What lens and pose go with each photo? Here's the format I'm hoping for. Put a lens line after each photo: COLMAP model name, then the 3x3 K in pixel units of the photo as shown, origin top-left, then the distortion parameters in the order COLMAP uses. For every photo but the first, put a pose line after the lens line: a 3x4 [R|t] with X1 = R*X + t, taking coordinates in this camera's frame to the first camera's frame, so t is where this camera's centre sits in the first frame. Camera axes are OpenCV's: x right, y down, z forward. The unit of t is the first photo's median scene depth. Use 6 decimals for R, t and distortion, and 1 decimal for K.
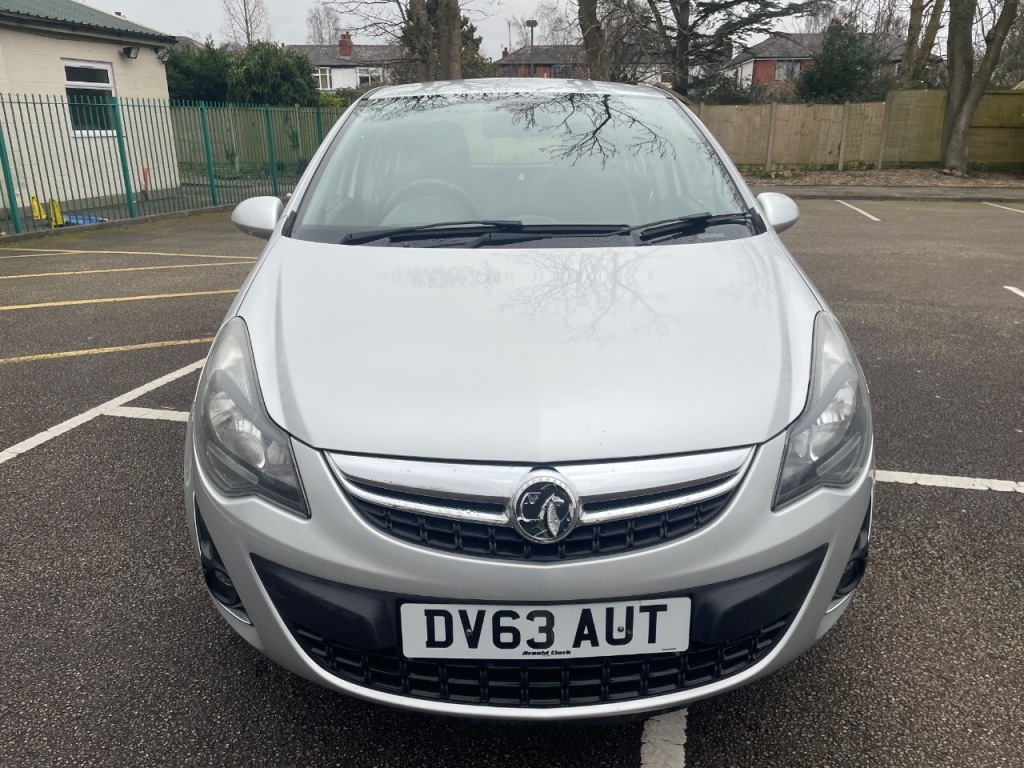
lens RADIAL K [[782.8, 0, 516.2], [0, 782.8, 390.1], [0, 0, 1]] dist [0.073449, -0.079761]
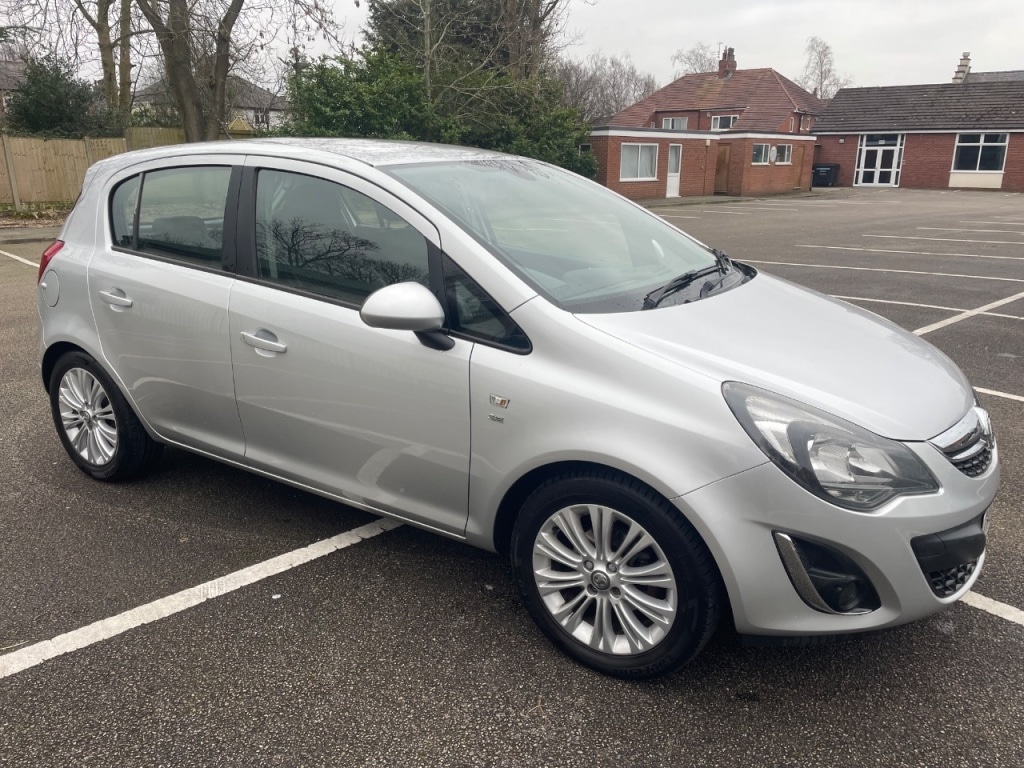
lens RADIAL K [[784.6, 0, 515.7], [0, 784.6, 392.7], [0, 0, 1]] dist [0.070632, -0.080970]
pose [[0.557771, -0.235566, 0.795864, -1.777918], [0.261159, 0.959985, 0.101114, -0.340653], [-0.787837, 0.151449, 0.596973, 0.748116]]
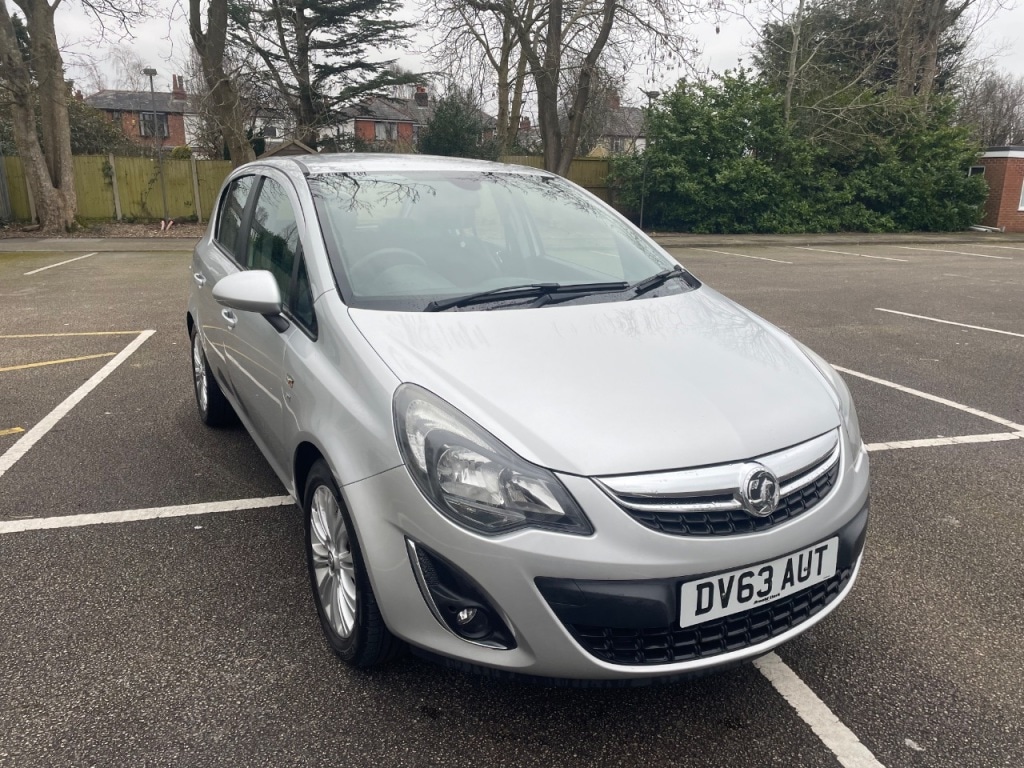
lens RADIAL K [[782.8, 0, 519.4], [0, 782.8, 390.0], [0, 0, 1]] dist [0.073449, -0.079761]
pose [[0.883207, -0.110925, 0.455676, -0.911880], [0.138439, 0.989994, -0.027334, -0.041383], [-0.448084, 0.087225, 0.889726, -0.044366]]
